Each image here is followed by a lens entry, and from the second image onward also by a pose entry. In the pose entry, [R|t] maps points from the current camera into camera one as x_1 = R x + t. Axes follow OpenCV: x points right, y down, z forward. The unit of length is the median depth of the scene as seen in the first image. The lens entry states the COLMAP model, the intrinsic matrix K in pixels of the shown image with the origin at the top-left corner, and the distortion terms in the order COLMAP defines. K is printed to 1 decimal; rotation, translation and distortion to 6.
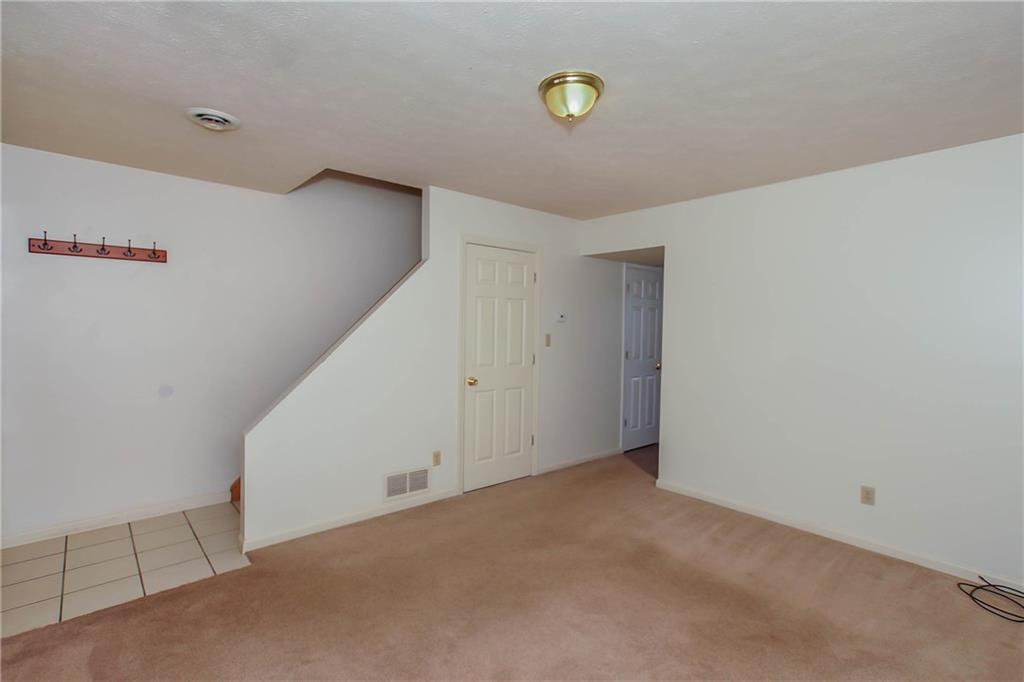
lens RADIAL K [[479.1, 0, 514.6], [0, 479.1, 338.1], [0, 0, 1]] dist [0.000034, 0.000414]
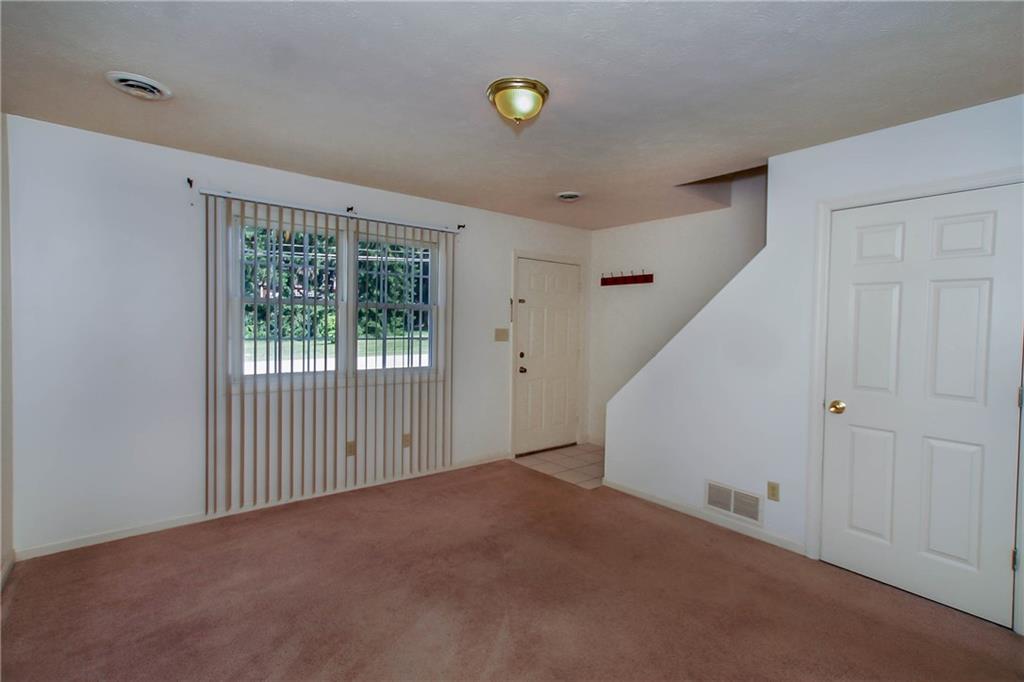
lens RADIAL K [[479.1, 0, 519.3], [0, 479.1, 335.9], [0, 0, 1]] dist [0.000034, 0.000414]
pose [[-0.034875, 0.016239, -0.999260, 0.687621], [-0.035439, 0.999219, 0.017476, -0.009088], [0.998763, 0.036022, -0.034273, 0.625119]]
